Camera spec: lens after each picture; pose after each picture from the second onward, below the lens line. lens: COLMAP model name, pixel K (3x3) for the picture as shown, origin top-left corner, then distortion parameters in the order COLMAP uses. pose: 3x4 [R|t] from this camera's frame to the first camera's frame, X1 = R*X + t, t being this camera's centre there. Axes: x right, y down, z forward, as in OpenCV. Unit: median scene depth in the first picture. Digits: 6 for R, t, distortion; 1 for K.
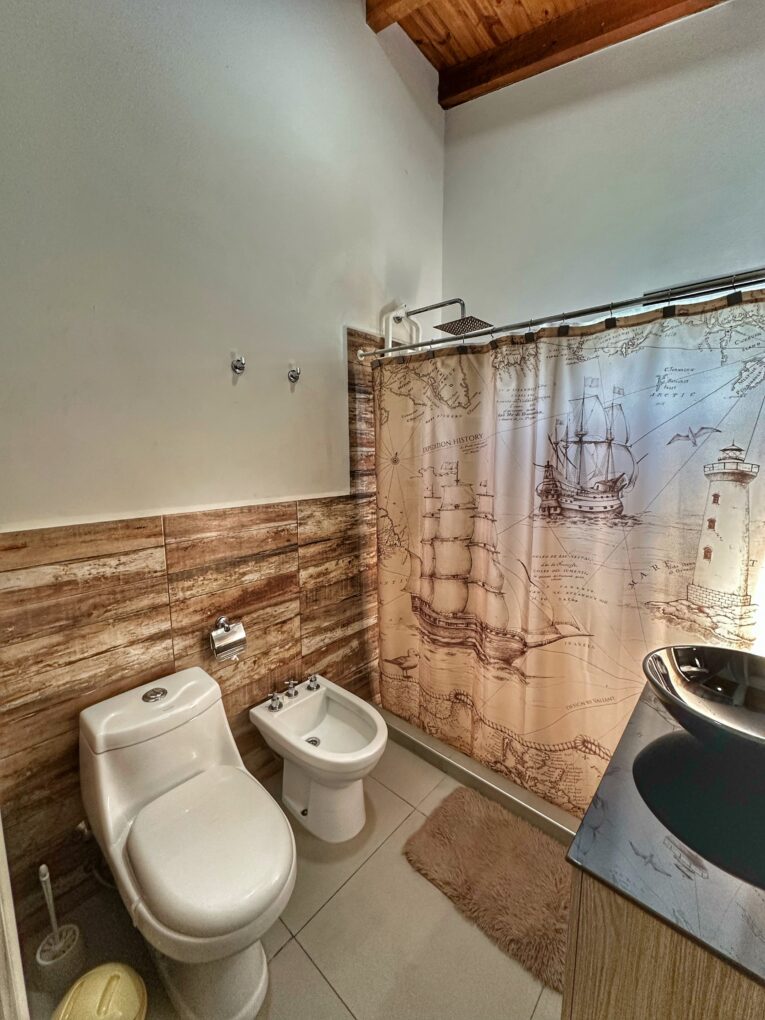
lens RADIAL K [[406.4, 0, 379.0], [0, 406.4, 508.5], [0, 0, 1]] dist [-0.005429, 0.000963]
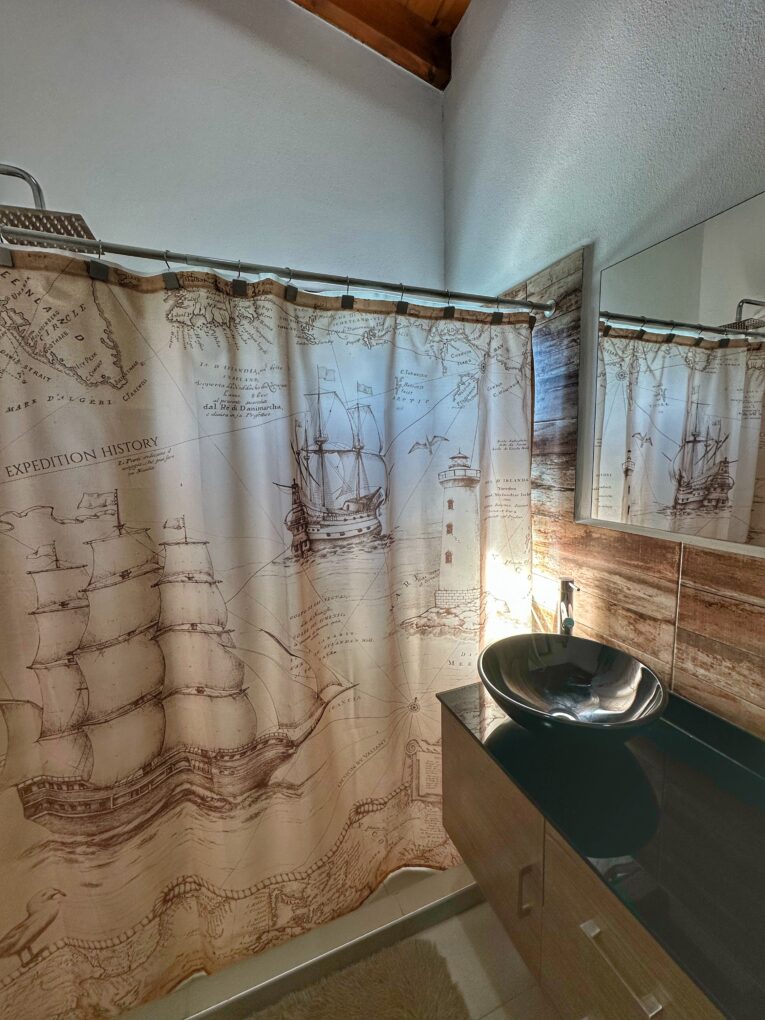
lens RADIAL K [[406.4, 0, 386.1], [0, 406.4, 509.4], [0, 0, 1]] dist [-0.005429, 0.000963]
pose [[0.441745, -0.129676, 0.887719, -0.137823], [0.152321, 0.985973, 0.068231, -0.087293], [-0.884115, 0.105078, 0.455301, 0.542598]]
